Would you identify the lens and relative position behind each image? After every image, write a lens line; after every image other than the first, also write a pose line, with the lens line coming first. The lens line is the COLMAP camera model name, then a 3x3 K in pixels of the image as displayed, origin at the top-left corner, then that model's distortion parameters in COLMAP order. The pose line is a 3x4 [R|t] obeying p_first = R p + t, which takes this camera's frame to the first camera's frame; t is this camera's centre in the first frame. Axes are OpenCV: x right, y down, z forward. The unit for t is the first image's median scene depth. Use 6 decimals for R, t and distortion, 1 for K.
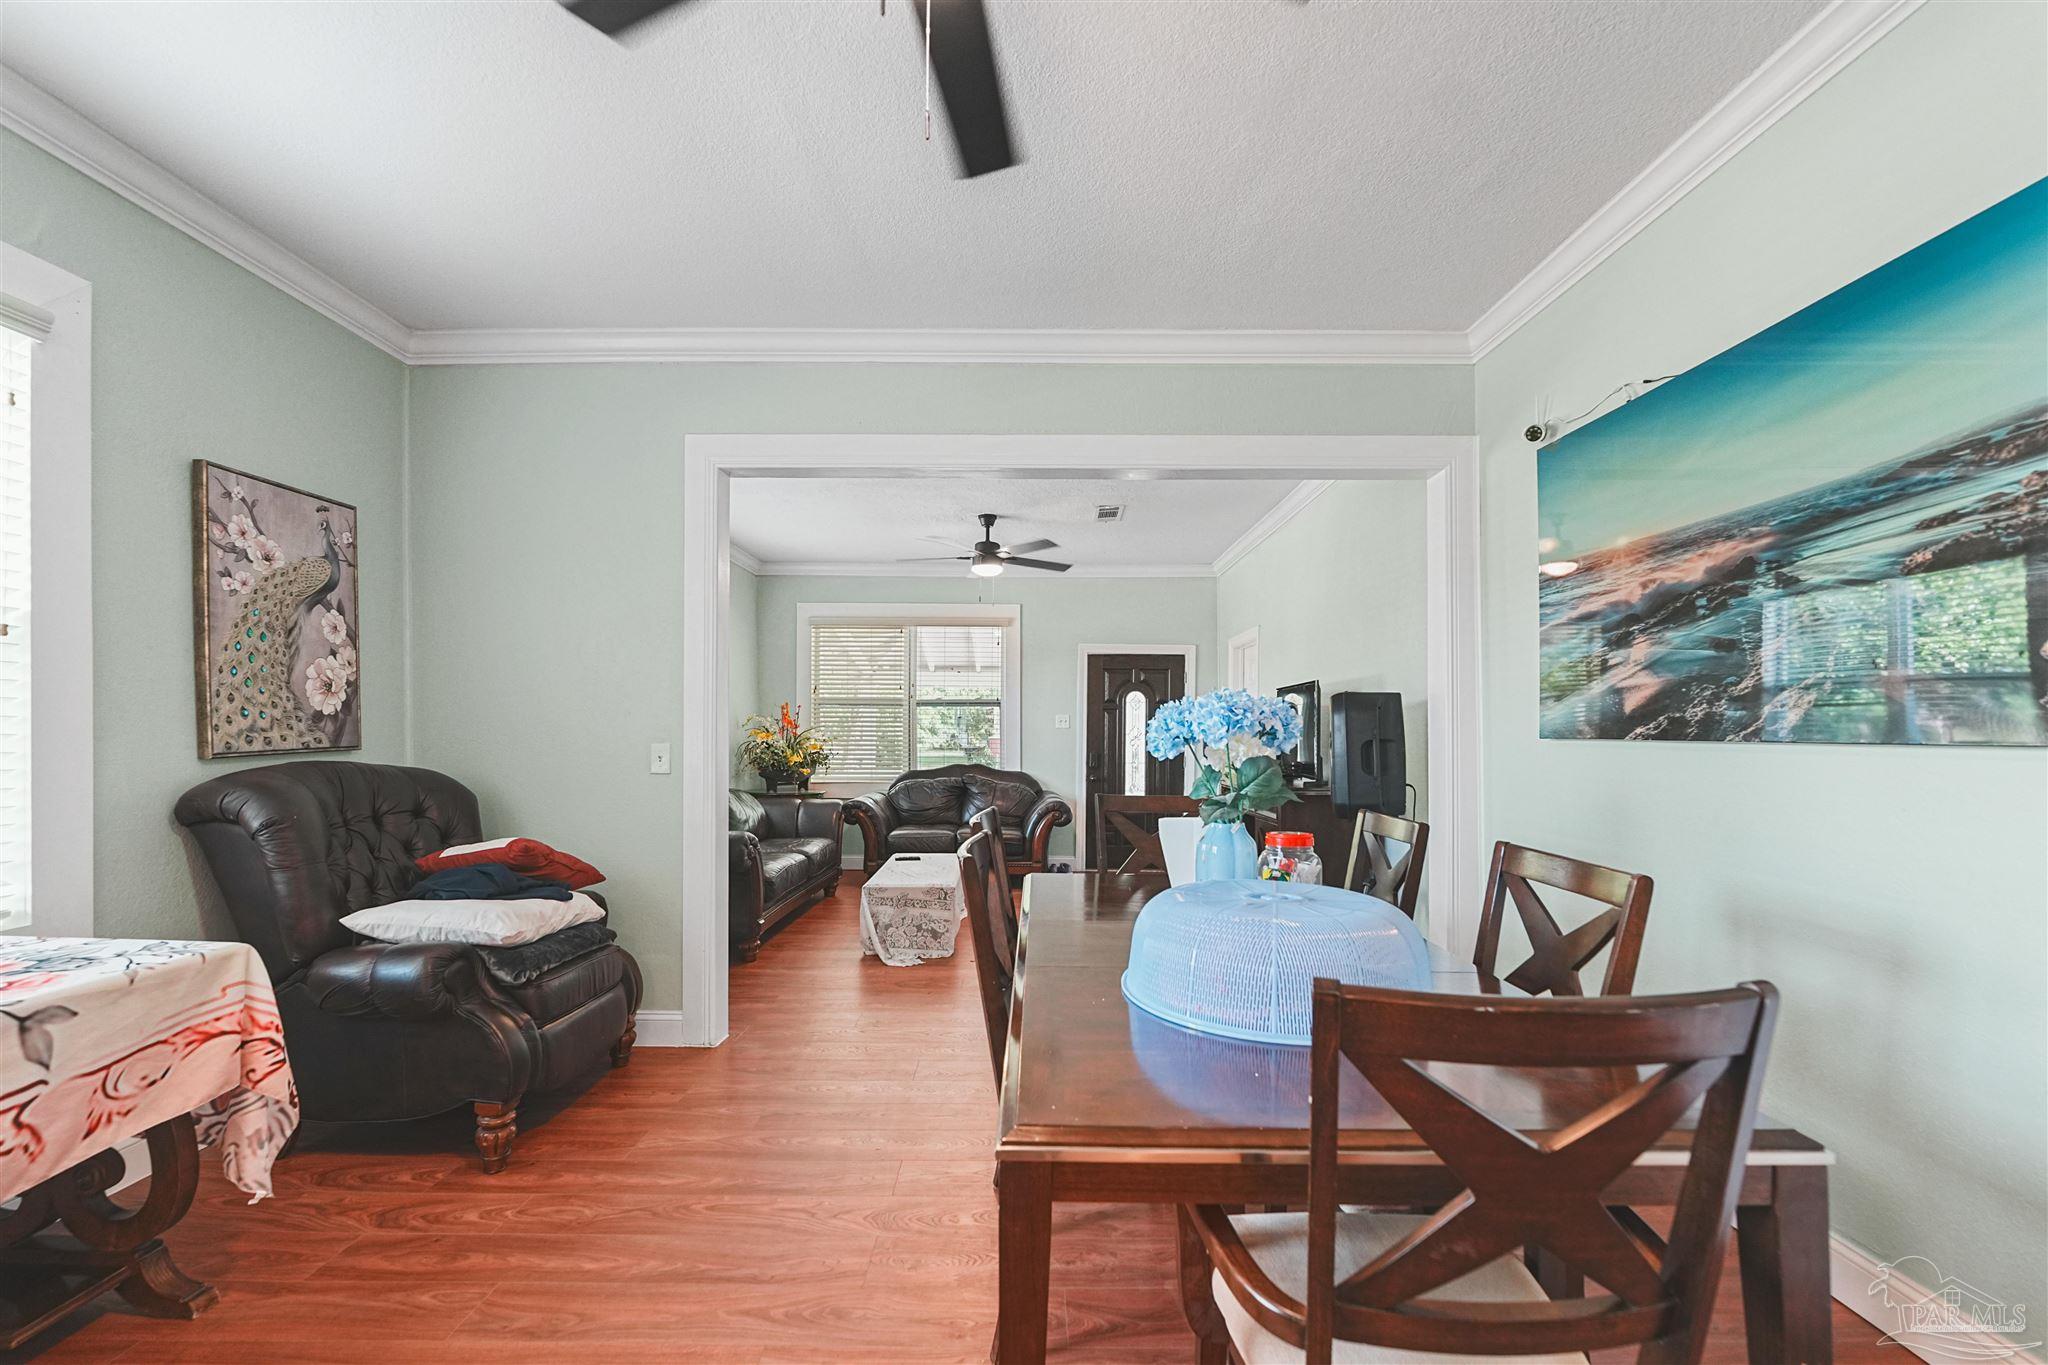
lens RADIAL K [[838.7, 0, 1024.9], [0, 838.7, 719.1], [0, 0, 1]] dist [-0.011076, -0.000721]
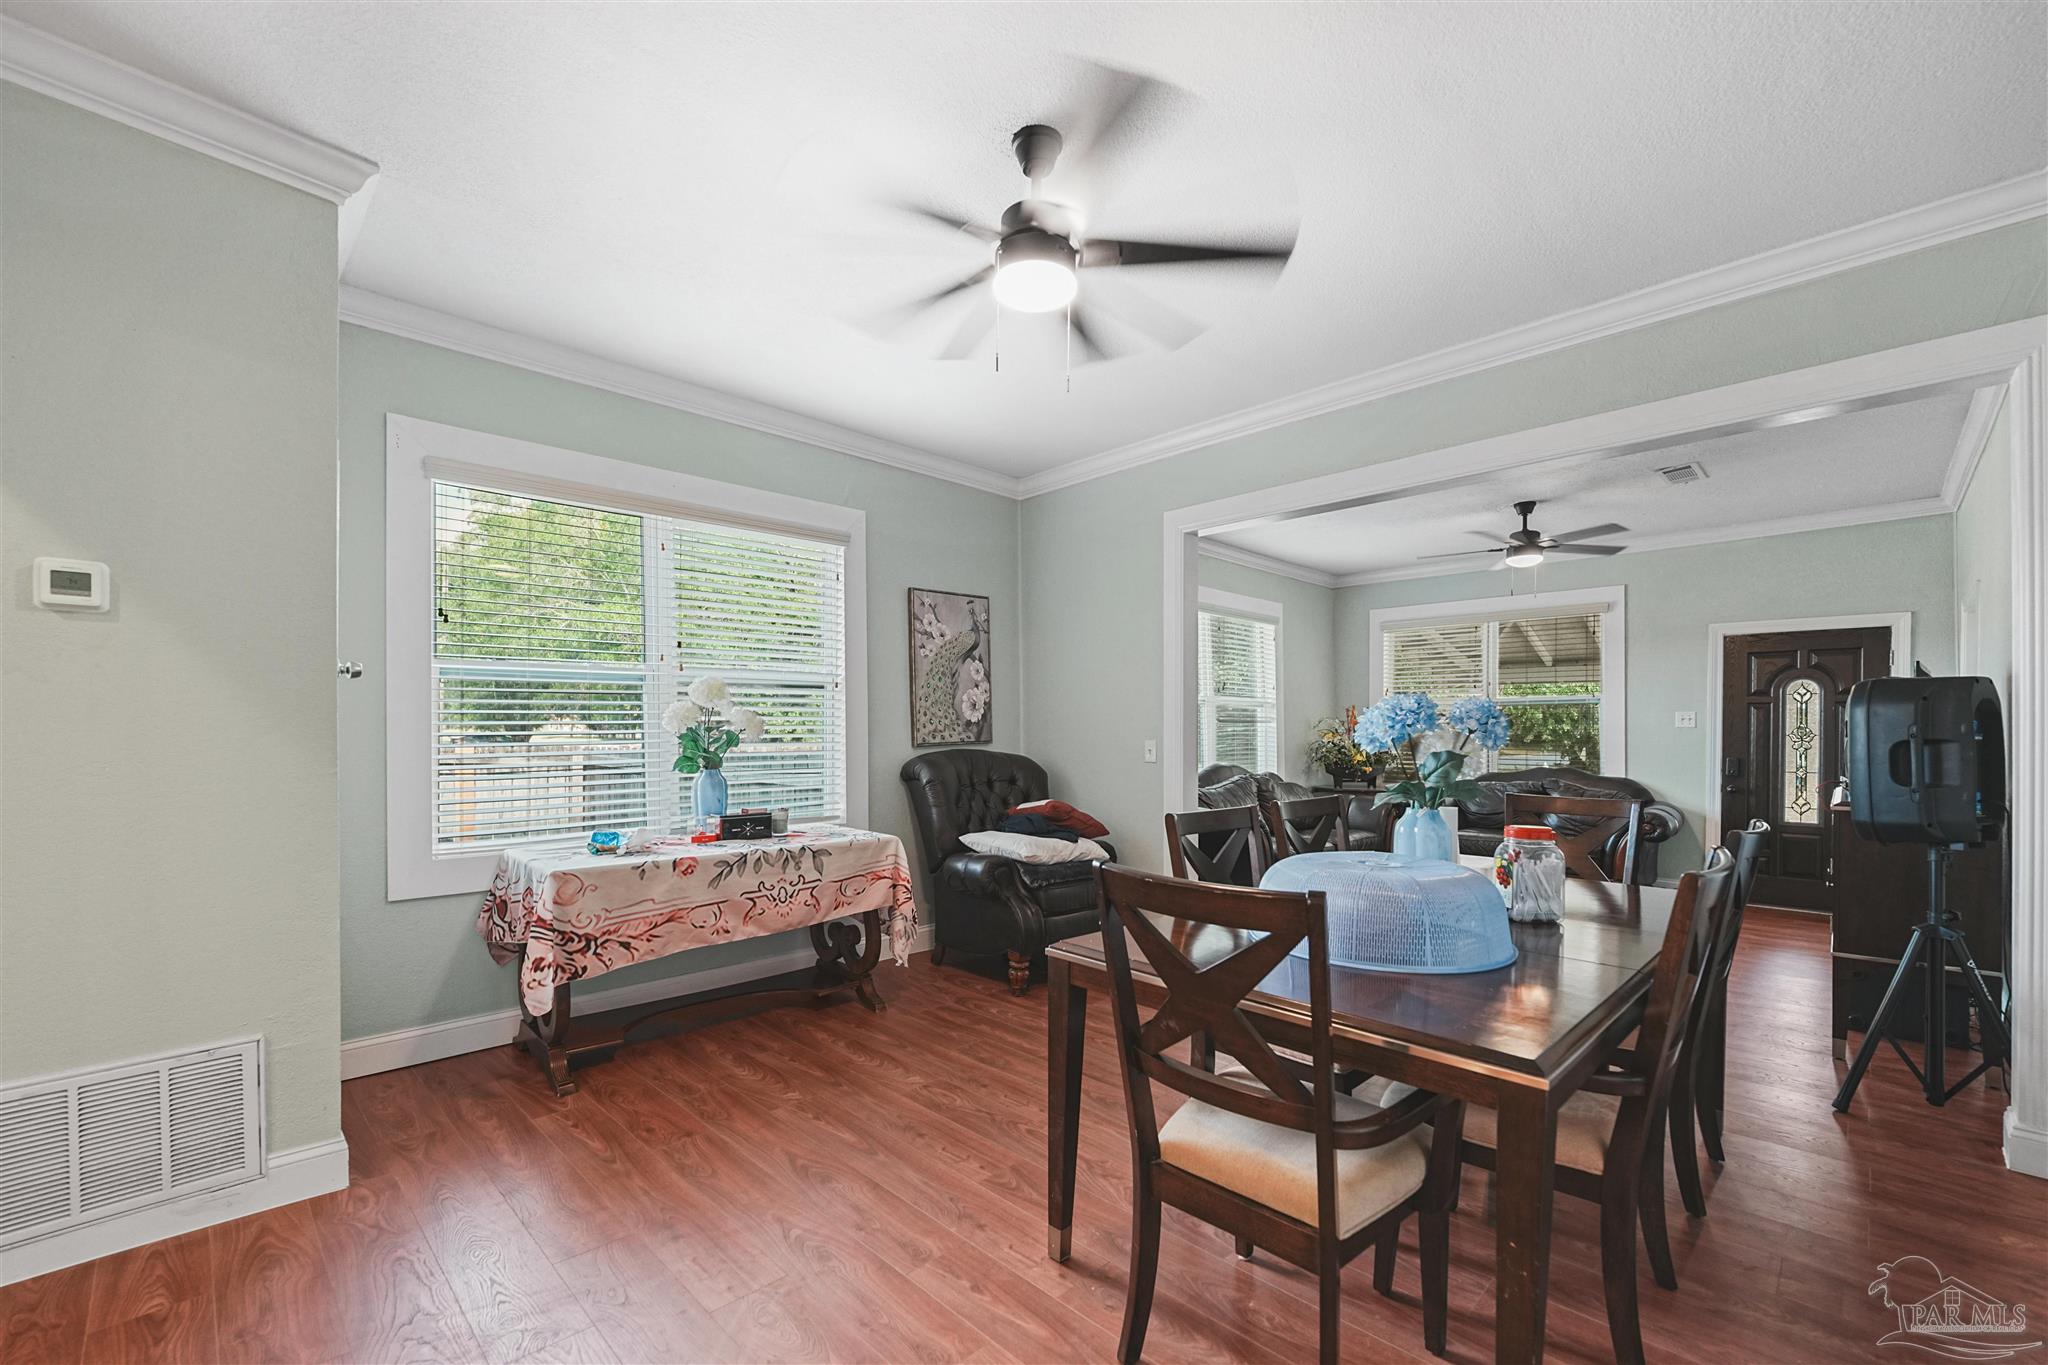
lens RADIAL K [[838.7, 0, 1024.9], [0, 838.7, 719.1], [0, 0, 1]] dist [-0.011076, -0.000721]
pose [[0.700012, -0.014175, -0.713991, 0.500785], [0.011998, 0.999895, -0.008088, 0.003737], [0.714031, -0.002905, 0.700108, -0.139008]]
